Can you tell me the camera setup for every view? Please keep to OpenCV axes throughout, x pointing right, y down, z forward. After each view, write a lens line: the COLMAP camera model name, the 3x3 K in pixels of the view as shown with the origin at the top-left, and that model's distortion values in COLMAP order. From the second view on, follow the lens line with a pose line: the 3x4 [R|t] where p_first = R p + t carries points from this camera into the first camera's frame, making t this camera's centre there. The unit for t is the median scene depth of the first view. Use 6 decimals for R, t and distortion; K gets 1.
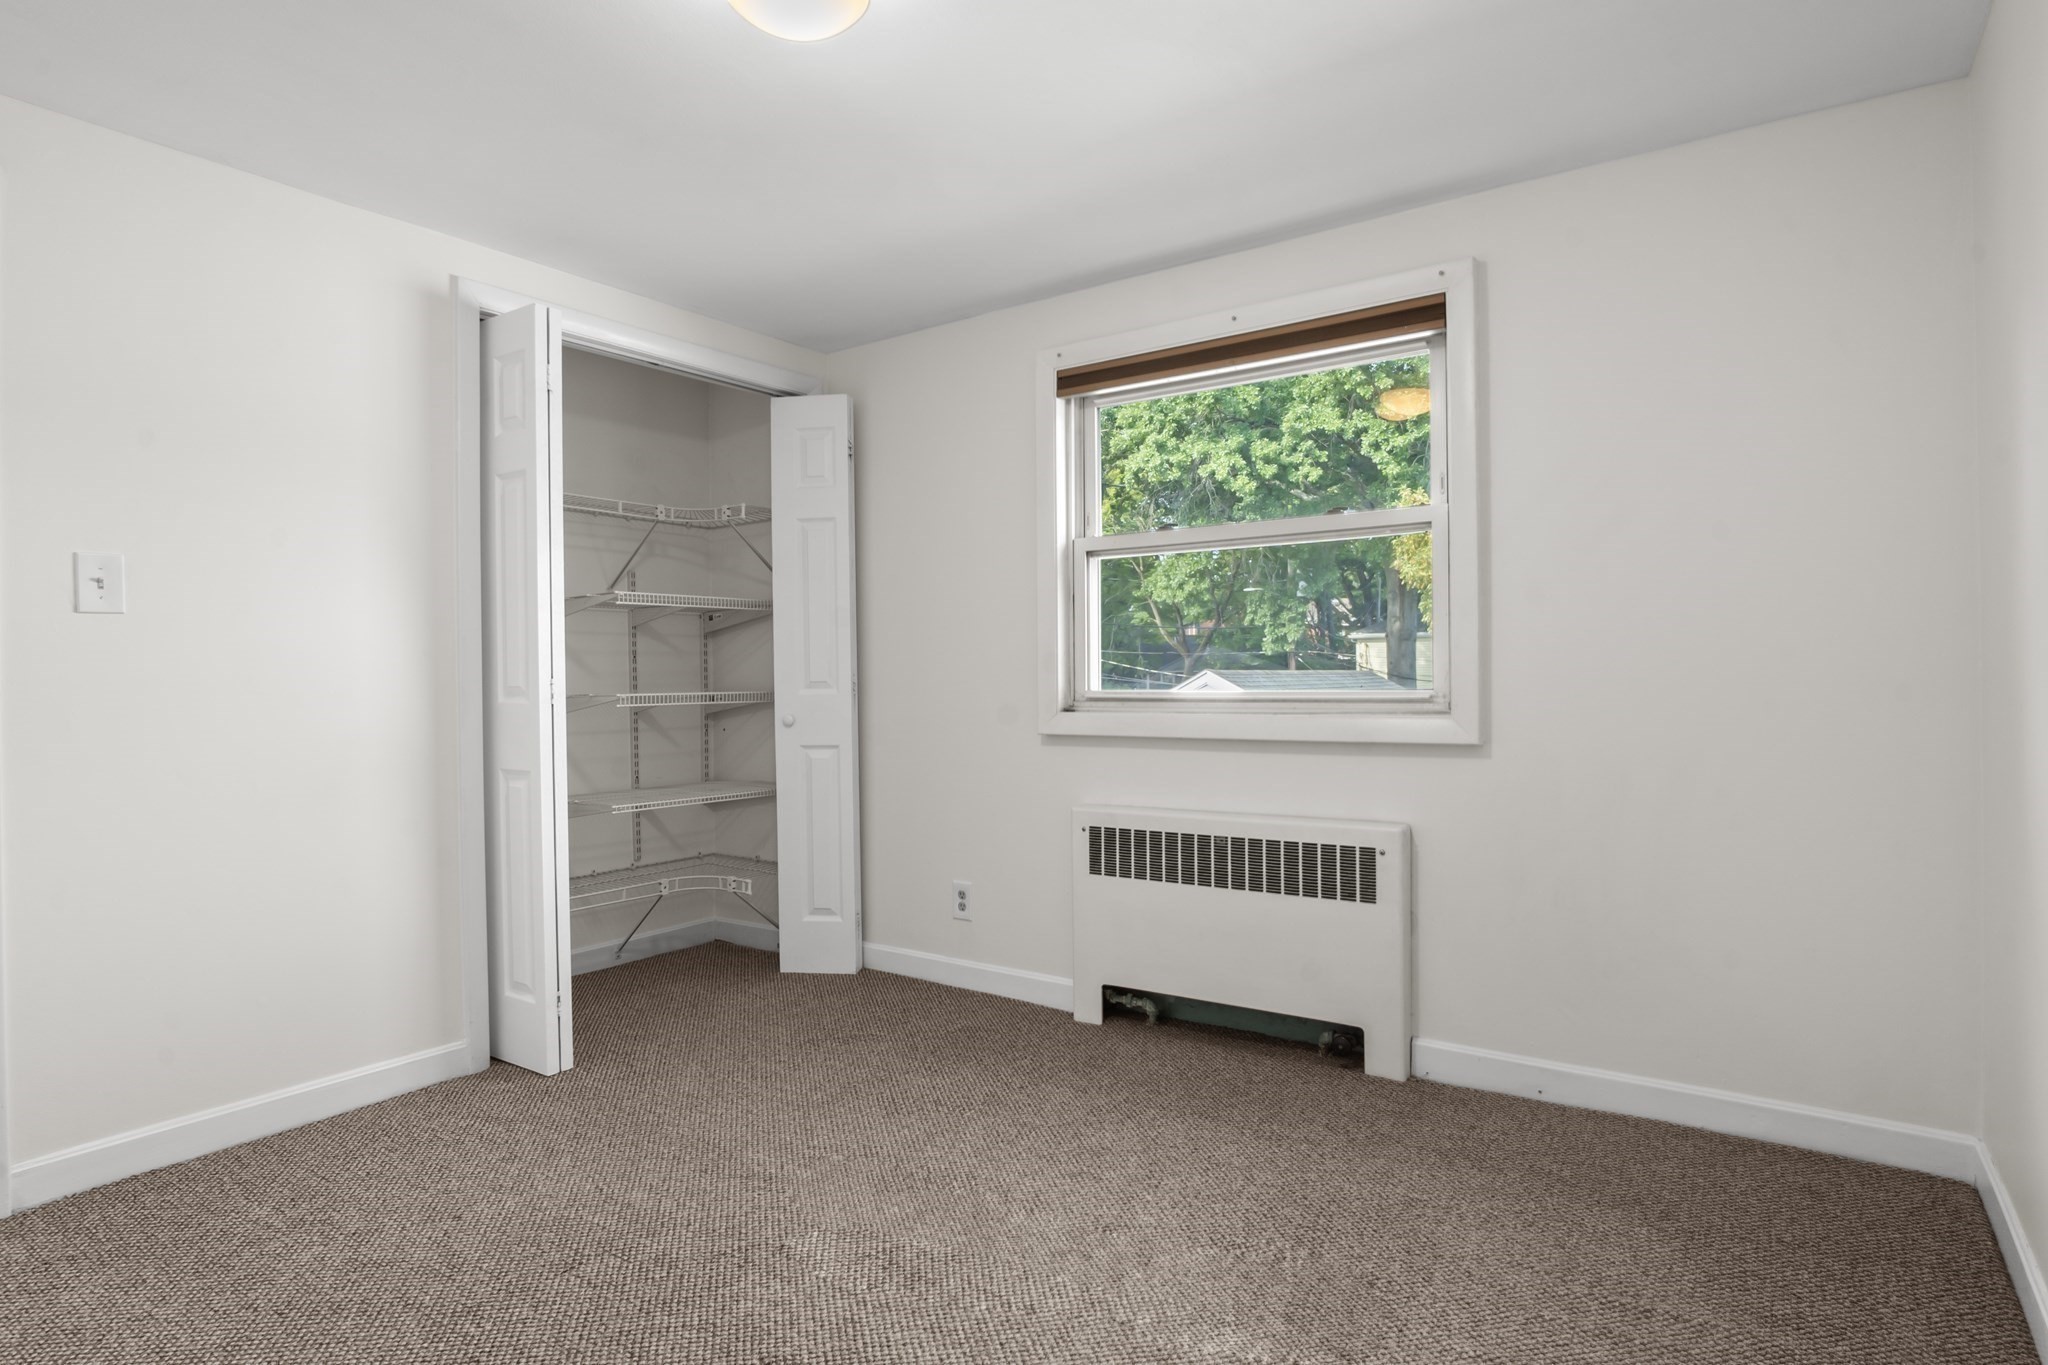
lens RADIAL K [[1090.8, 0, 1036.8], [0, 1090.8, 677.8], [0, 0, 1]] dist [-0.035800, 0.010058]
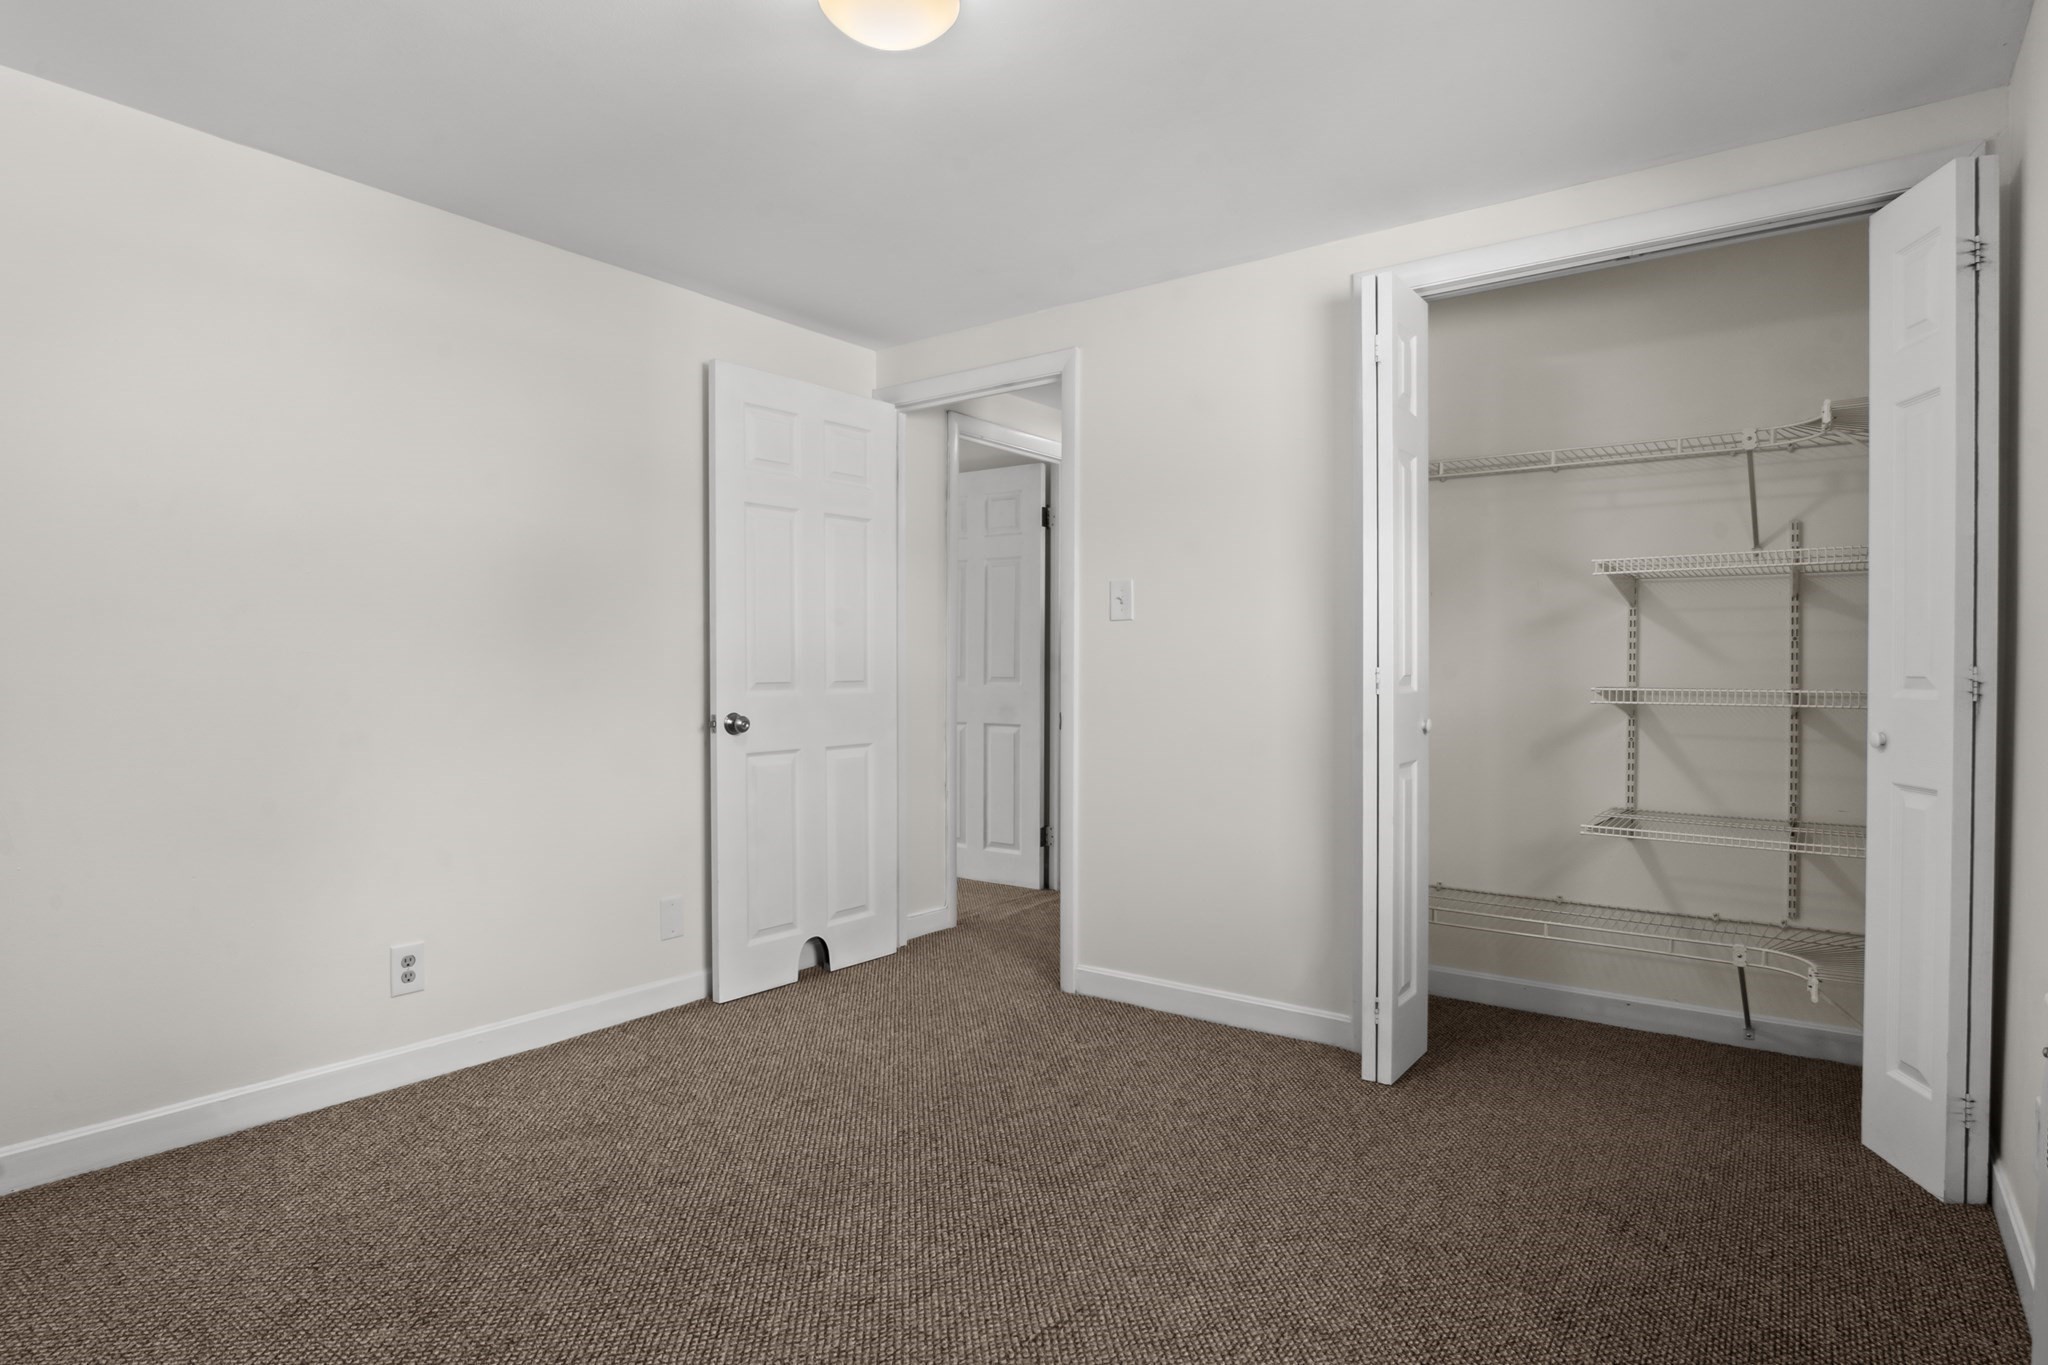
lens RADIAL K [[1090.8, 0, 1036.8], [0, 1090.8, 677.8], [0, 0, 1]] dist [-0.035800, 0.010058]
pose [[-0.027094, 0.021727, -0.999397, 0.493502], [-0.000902, 0.999763, 0.021759, -0.010527], [0.999632, 0.001491, -0.027068, 0.704545]]
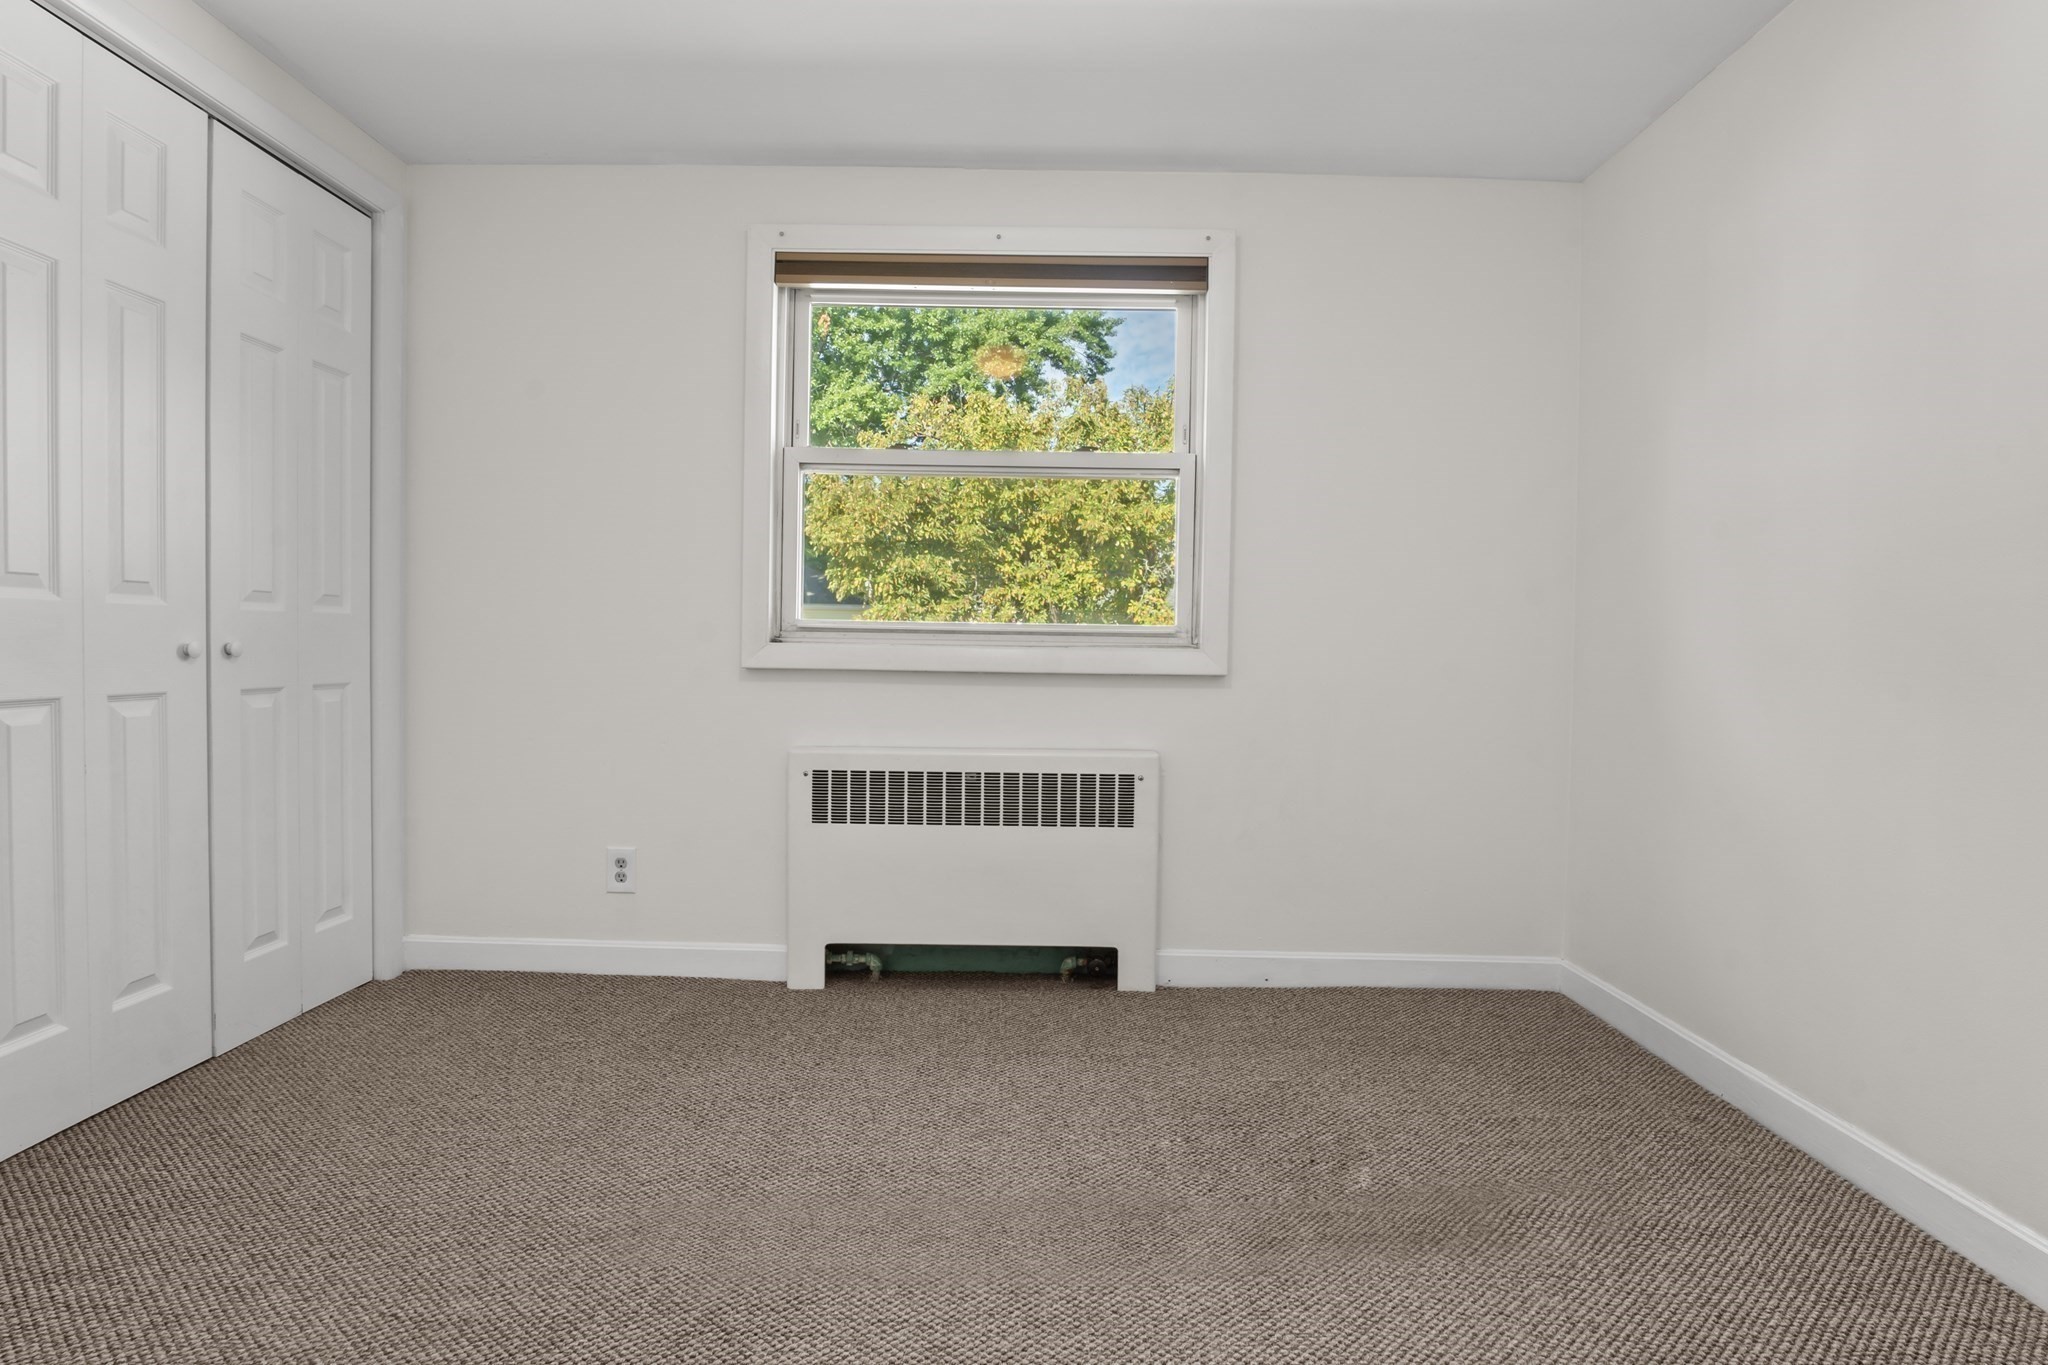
lens RADIAL K [[1090.8, 0, 1036.8], [0, 1090.8, 677.8], [0, 0, 1]] dist [-0.035800, 0.010058]
pose [[0.819984, 0.010583, 0.572289, -0.346580], [-0.024955, 0.999539, 0.017272, 0.044997], [-0.571842, -0.028444, 0.819870, 0.182608]]
